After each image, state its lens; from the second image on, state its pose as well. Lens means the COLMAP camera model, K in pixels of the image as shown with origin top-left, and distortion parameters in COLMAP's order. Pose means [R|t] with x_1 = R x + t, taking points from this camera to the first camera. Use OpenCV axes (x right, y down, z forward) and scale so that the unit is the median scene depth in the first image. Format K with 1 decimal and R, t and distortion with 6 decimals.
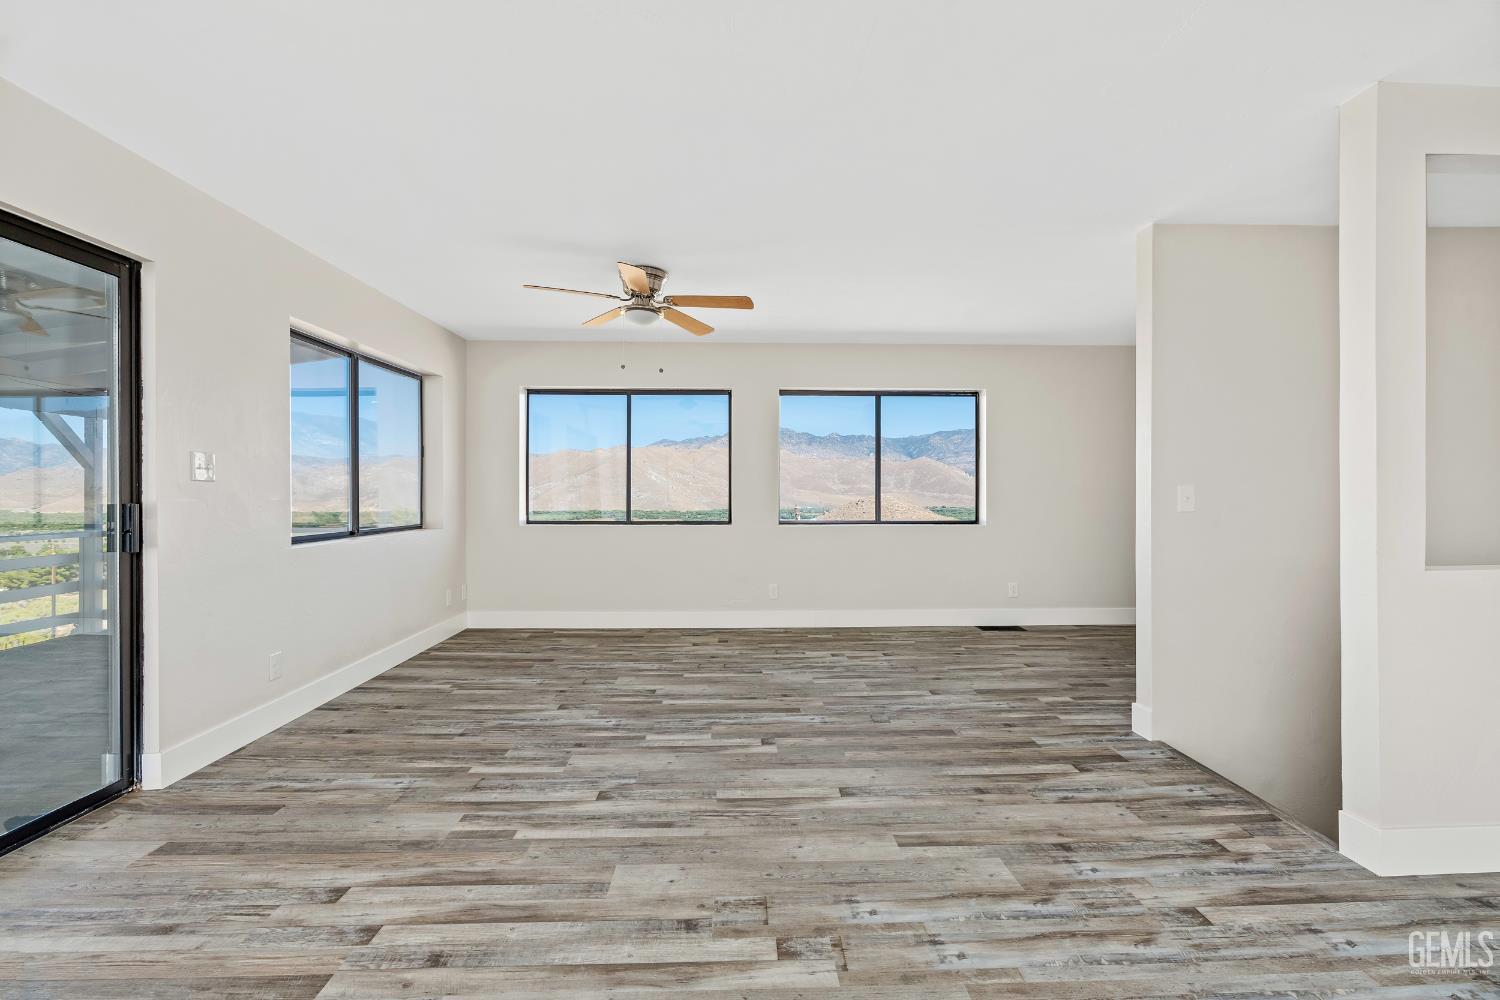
lens RADIAL K [[659.2, 0, 751.1], [0, 659.2, 491.8], [0, 0, 1]] dist [-0.005209, 0.000455]
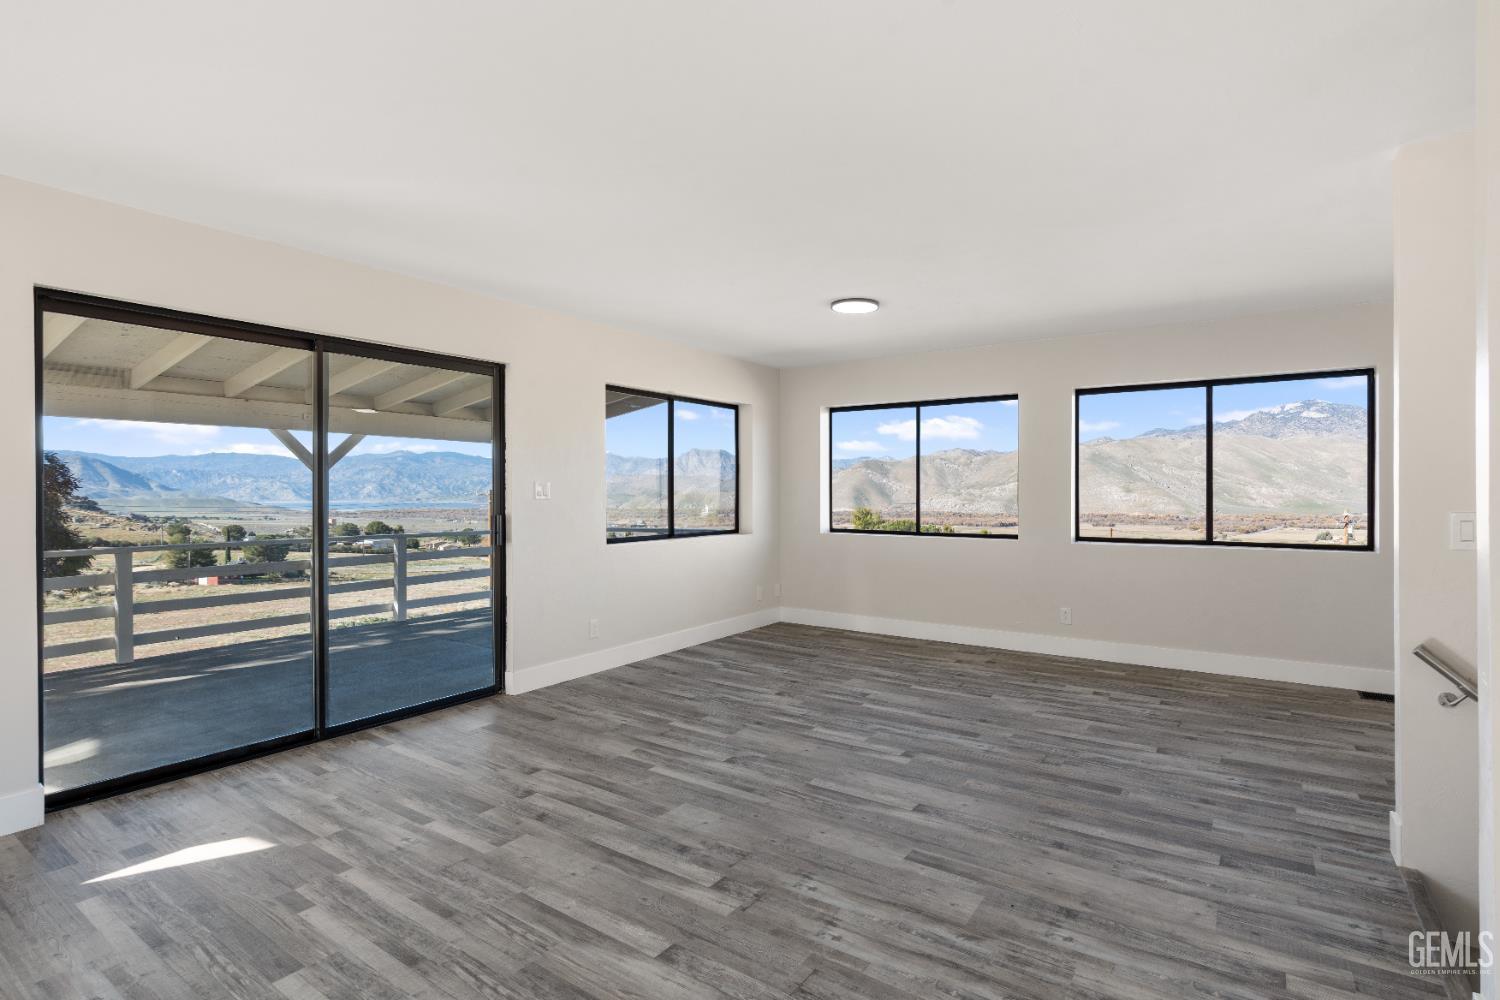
lens RADIAL K [[715.6, 0, 771.6], [0, 715.6, 488.9], [0, 0, 1]] dist [-0.004014, 0.000941]
pose [[0.810575, -0.005252, -0.585612, 0.576180], [0.001972, 0.999979, -0.006238, -0.030788], [0.585632, 0.003902, 0.810568, -0.032229]]
